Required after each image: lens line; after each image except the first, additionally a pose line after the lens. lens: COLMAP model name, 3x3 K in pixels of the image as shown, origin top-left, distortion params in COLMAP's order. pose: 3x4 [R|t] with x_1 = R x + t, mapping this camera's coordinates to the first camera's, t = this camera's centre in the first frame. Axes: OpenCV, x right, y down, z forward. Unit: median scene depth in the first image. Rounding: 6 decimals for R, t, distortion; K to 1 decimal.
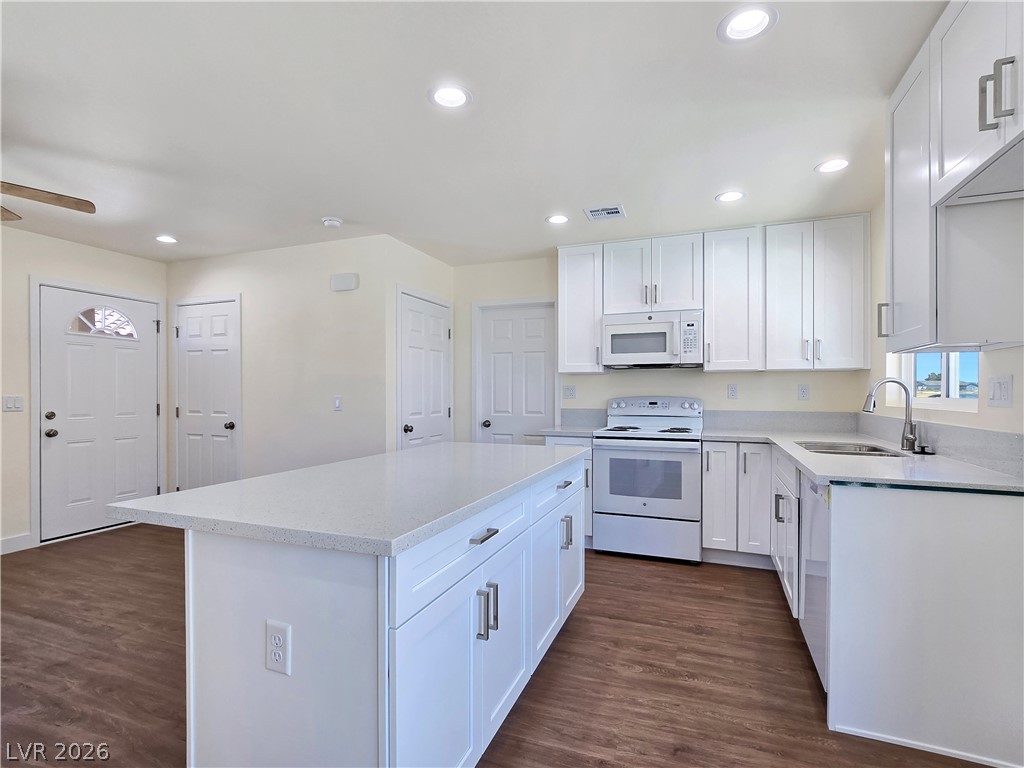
lens RADIAL K [[505.0, 0, 511.0], [0, 505.0, 396.4], [0, 0, 1]] dist [-0.000646, -0.000793]
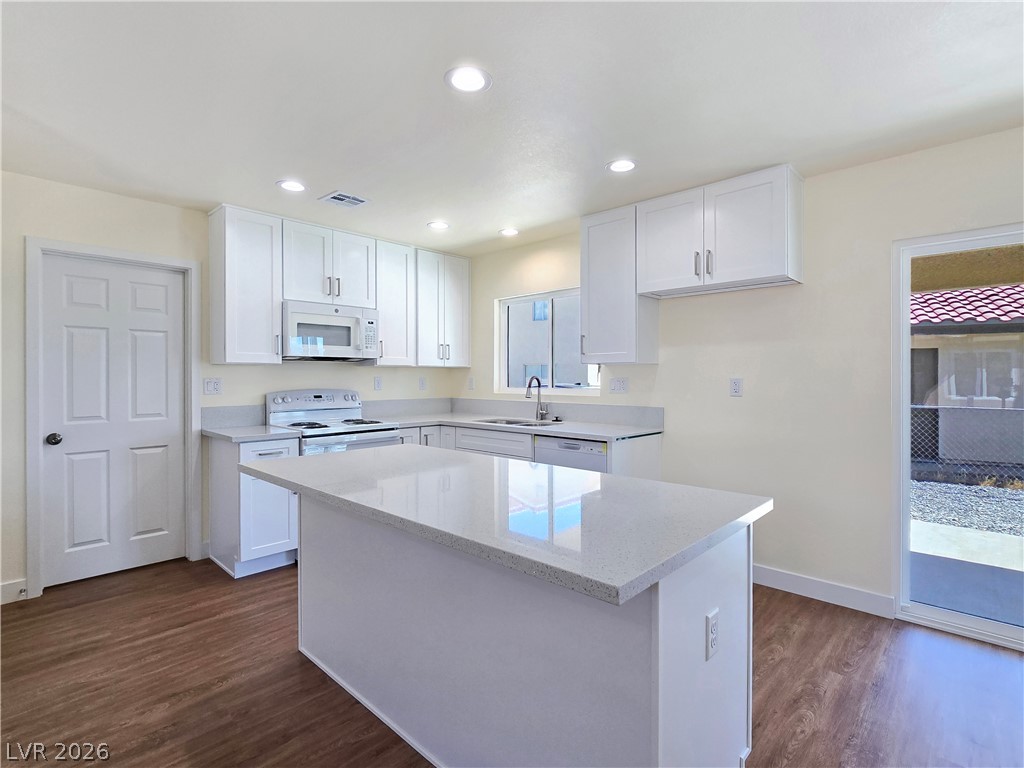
lens RADIAL K [[505.4, 0, 515.6], [0, 505.4, 382.4], [0, 0, 1]] dist [-0.002811, -0.001232]
pose [[0.368869, -0.010089, 0.929427, -0.545393], [0.006819, 0.999944, 0.008148, -0.021669], [-0.929456, 0.003332, 0.368917, 0.327092]]
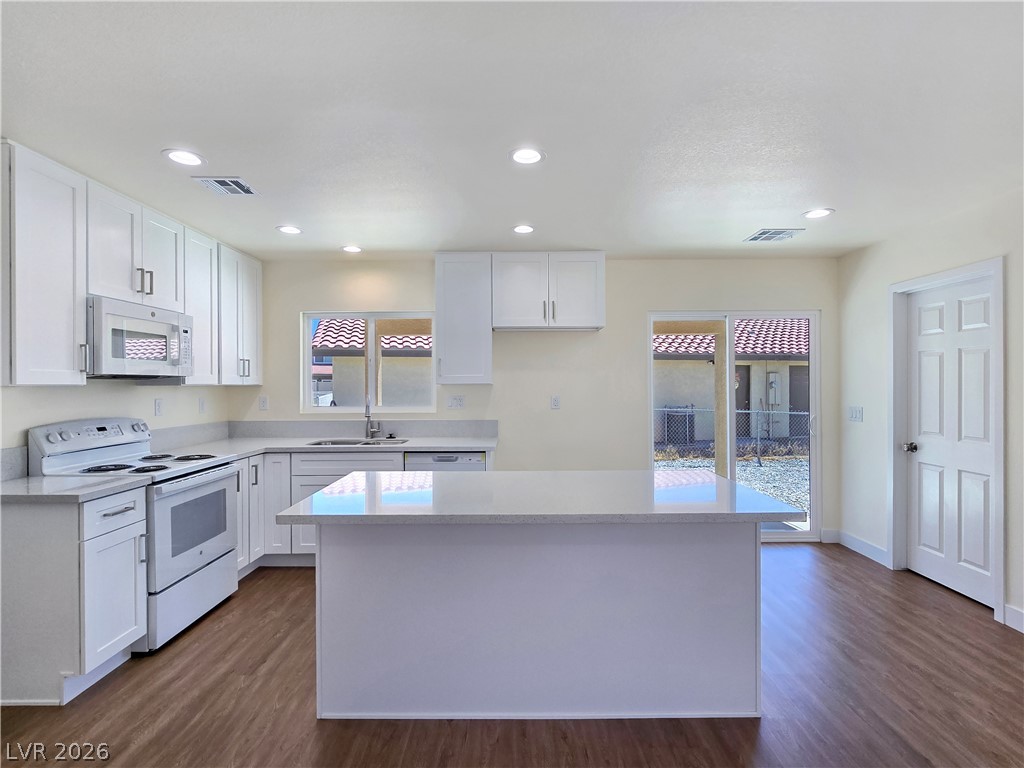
lens RADIAL K [[505.4, 0, 515.6], [0, 505.4, 382.4], [0, 0, 1]] dist [-0.002811, -0.001232]
pose [[-0.366146, 0.005440, 0.930542, -0.657360], [0.010300, 0.999945, -0.001793, -0.049284], [-0.930501, 0.008928, -0.366182, 0.817815]]
